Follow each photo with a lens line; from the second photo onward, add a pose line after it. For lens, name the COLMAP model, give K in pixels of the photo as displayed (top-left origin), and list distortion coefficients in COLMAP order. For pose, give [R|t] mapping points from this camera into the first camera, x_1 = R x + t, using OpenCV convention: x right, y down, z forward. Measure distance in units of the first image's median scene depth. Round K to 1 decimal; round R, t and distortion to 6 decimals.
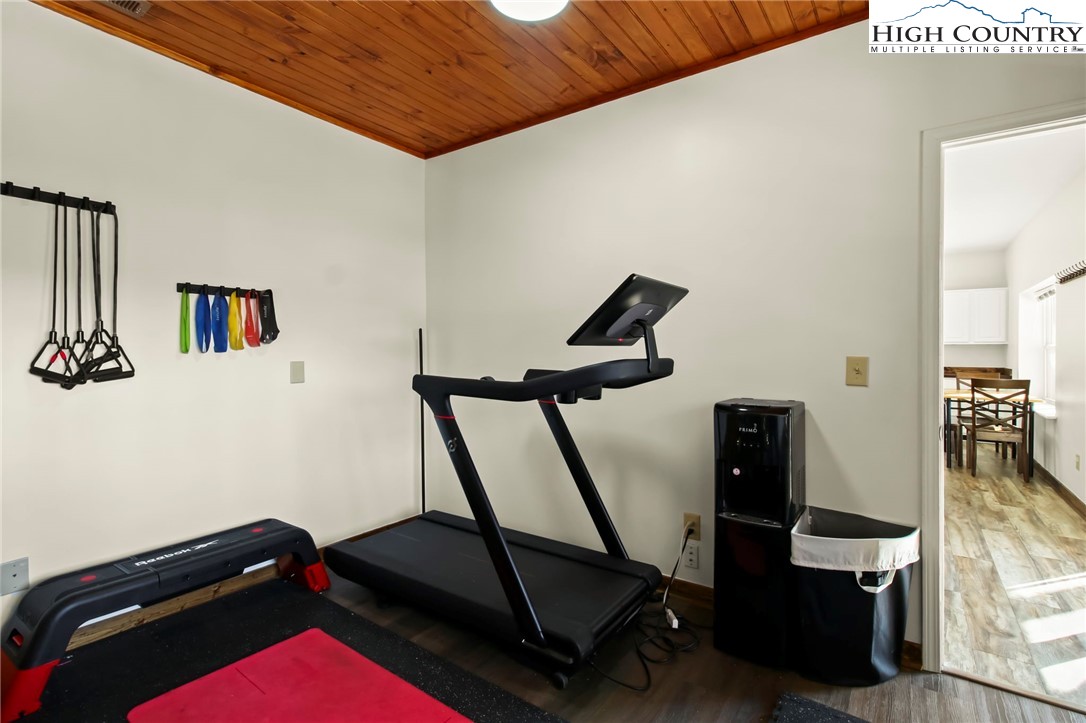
lens RADIAL K [[507.3, 0, 545.5], [0, 507.3, 351.5], [0, 0, 1]] dist [0.012520, 0.000017]
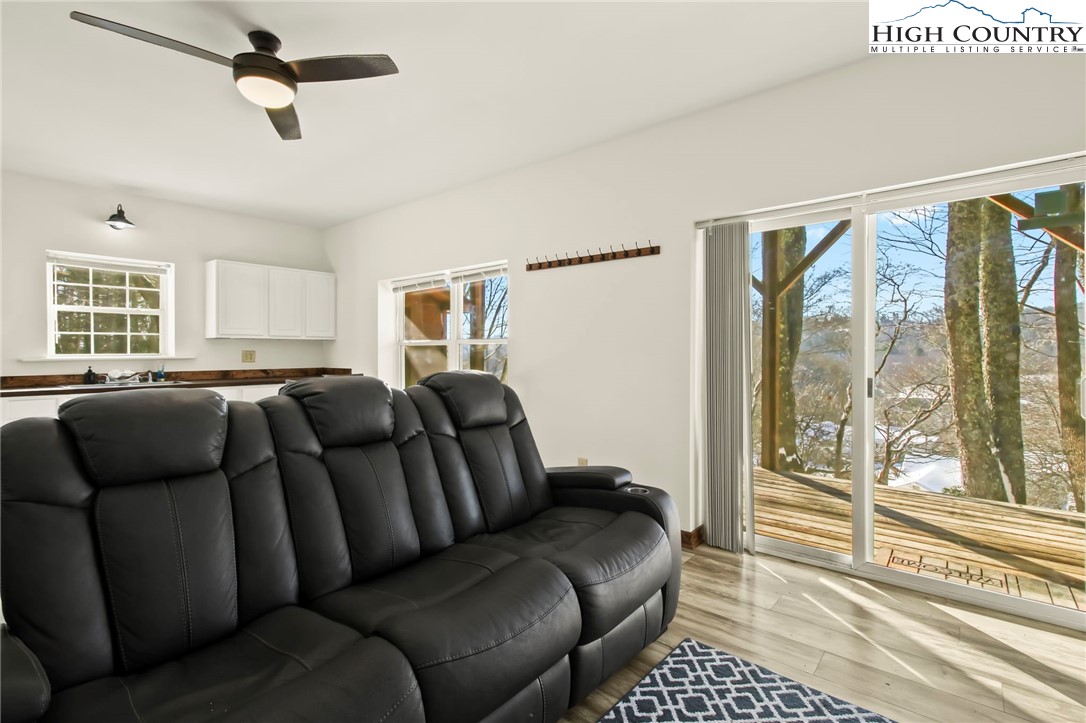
lens RADIAL K [[497.0, 0, 545.0], [0, 497.0, 348.5], [0, 0, 1]] dist [-0.001488, 0.000268]
pose [[0.073850, 0.004474, 0.997259, 0.130816], [0.003040, 0.999984, -0.004711, 0.008394], [-0.997265, 0.003379, 0.073835, 0.903009]]
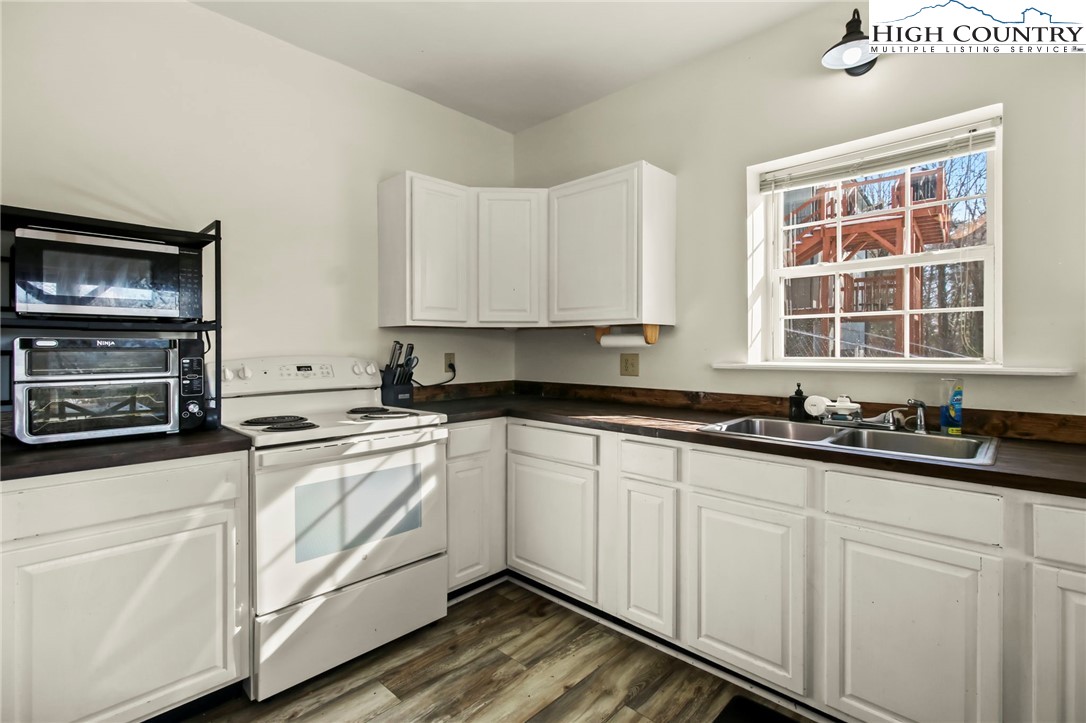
lens RADIAL K [[507.3, 0, 545.5], [0, 507.3, 351.5], [0, 0, 1]] dist [0.012520, 0.000017]
pose [[0.990966, 0.001058, -0.134111, 0.870690], [-0.000542, 0.999992, 0.003885, 0.004380], [0.134114, -0.003778, 0.990959, 1.359411]]
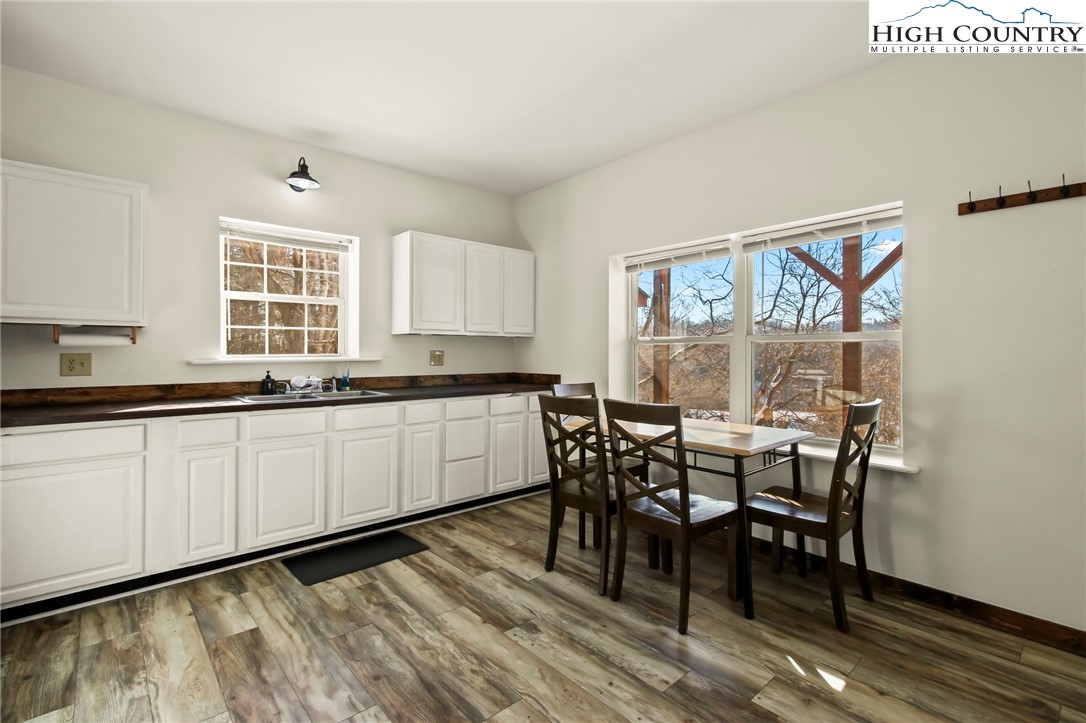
lens RADIAL K [[507.3, 0, 545.5], [0, 507.3, 351.5], [0, 0, 1]] dist [0.012520, 0.000017]
pose [[0.228978, 0.001248, 0.973431, 0.393888], [0.000102, 0.999999, -0.001306, 0.008369], [-0.973432, 0.000399, 0.228978, 1.292435]]
